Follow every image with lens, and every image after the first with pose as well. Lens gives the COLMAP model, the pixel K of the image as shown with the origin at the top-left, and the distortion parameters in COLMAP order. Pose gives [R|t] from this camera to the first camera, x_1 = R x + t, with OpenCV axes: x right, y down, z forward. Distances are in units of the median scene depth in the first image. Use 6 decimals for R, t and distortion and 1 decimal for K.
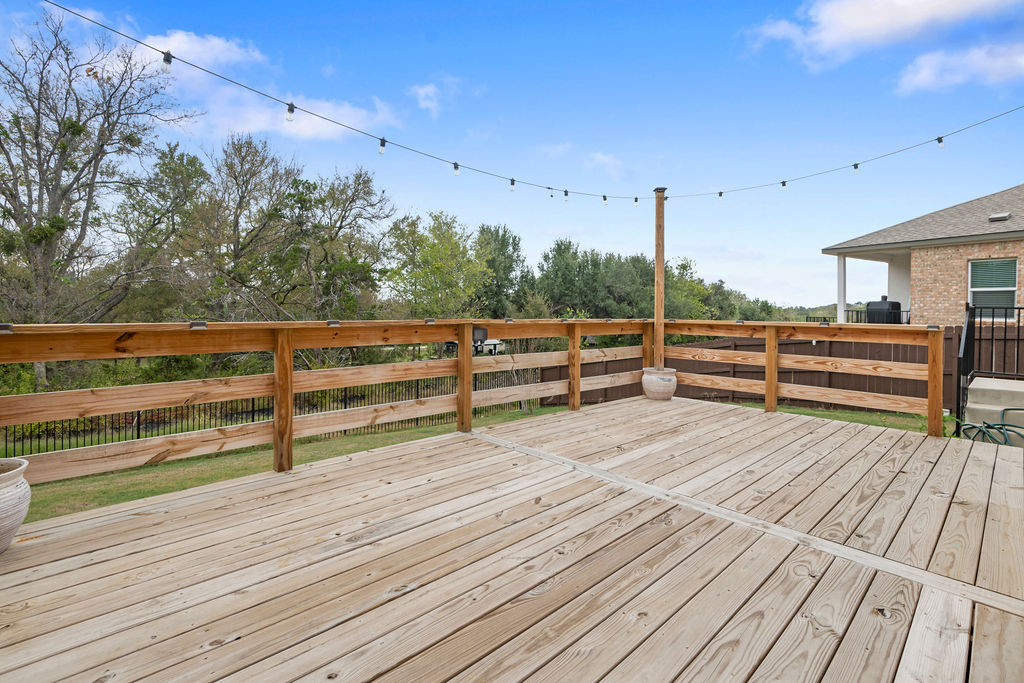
lens RADIAL K [[479.6, 0, 507.3], [0, 479.6, 317.0], [0, 0, 1]] dist [-0.003743, -0.001926]
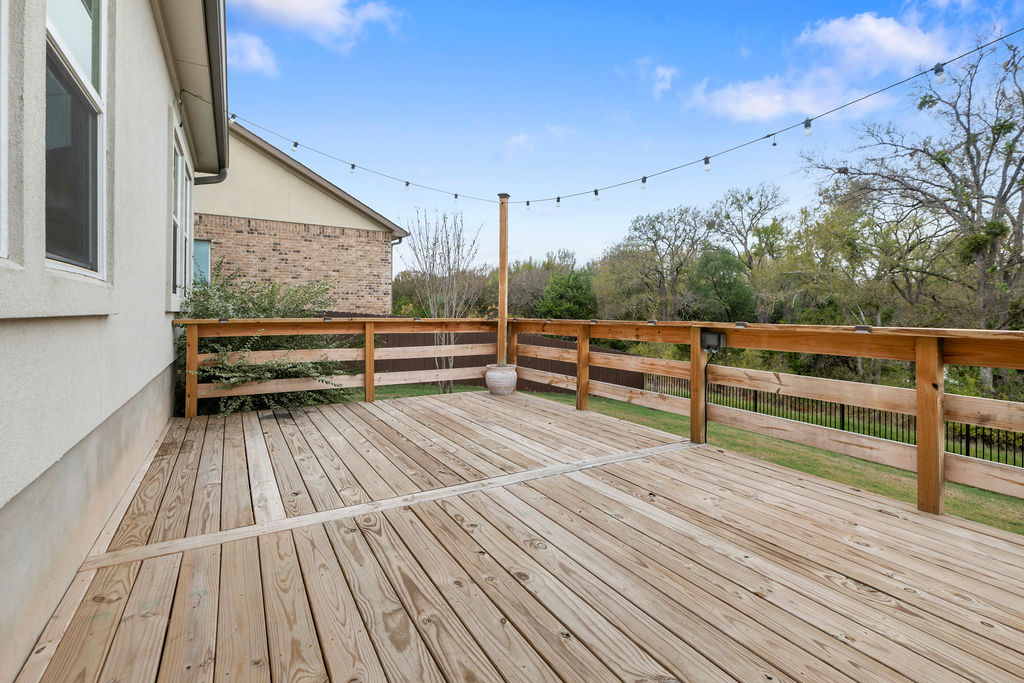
lens RADIAL K [[479.6, 0, 507.3], [0, 479.6, 317.0], [0, 0, 1]] dist [-0.003743, -0.001926]
pose [[-0.233558, -0.001343, -0.972342, 1.341845], [-0.017713, 0.999839, 0.002874, -0.001947], [0.972181, 0.017894, -0.233544, 1.258356]]
